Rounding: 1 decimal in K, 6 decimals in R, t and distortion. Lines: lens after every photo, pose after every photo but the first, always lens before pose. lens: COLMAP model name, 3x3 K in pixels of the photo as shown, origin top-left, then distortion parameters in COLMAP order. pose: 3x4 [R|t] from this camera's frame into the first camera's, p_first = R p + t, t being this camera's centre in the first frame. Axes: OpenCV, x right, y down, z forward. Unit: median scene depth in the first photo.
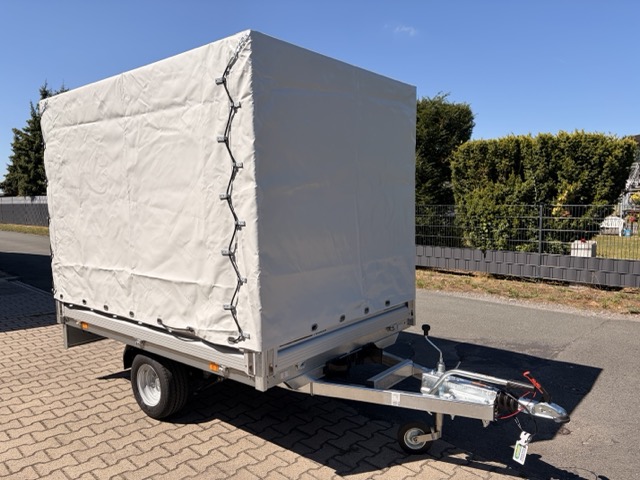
lens RADIAL K [[481.6, 0, 319.9], [0, 481.6, 241.5], [0, 0, 1]] dist [0.053716, -0.054455]
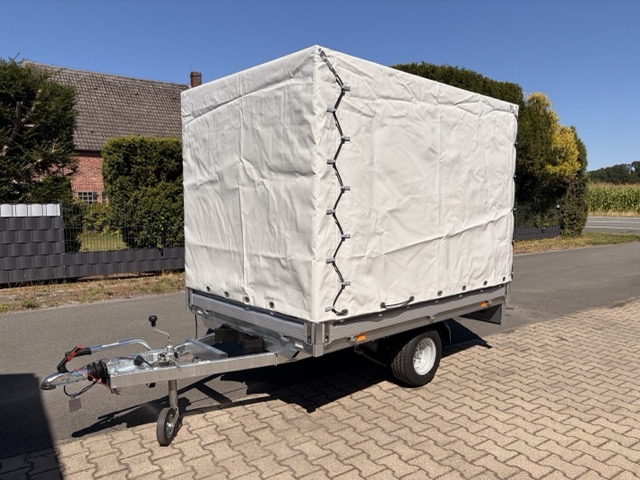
lens RADIAL K [[481.6, 0, 318.6], [0, 481.6, 240.6], [0, 0, 1]] dist [0.053716, -0.054455]
pose [[0.195160, -0.076666, 0.977770, -0.910765], [0.083394, 0.994627, 0.061343, -0.050204], [-0.977220, 0.069569, 0.200505, 0.748733]]
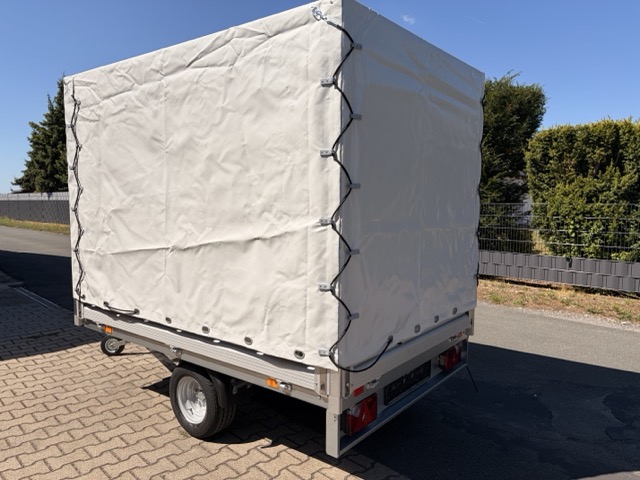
lens RADIAL K [[481.6, 0, 321.1], [0, 481.6, 242.5], [0, 0, 1]] dist [0.053716, -0.054455]
pose [[0.999511, 0.010025, -0.029629, -0.099336], [-0.009915, 0.999943, 0.003850, -0.012159], [0.029666, -0.003554, 0.999554, 0.237011]]
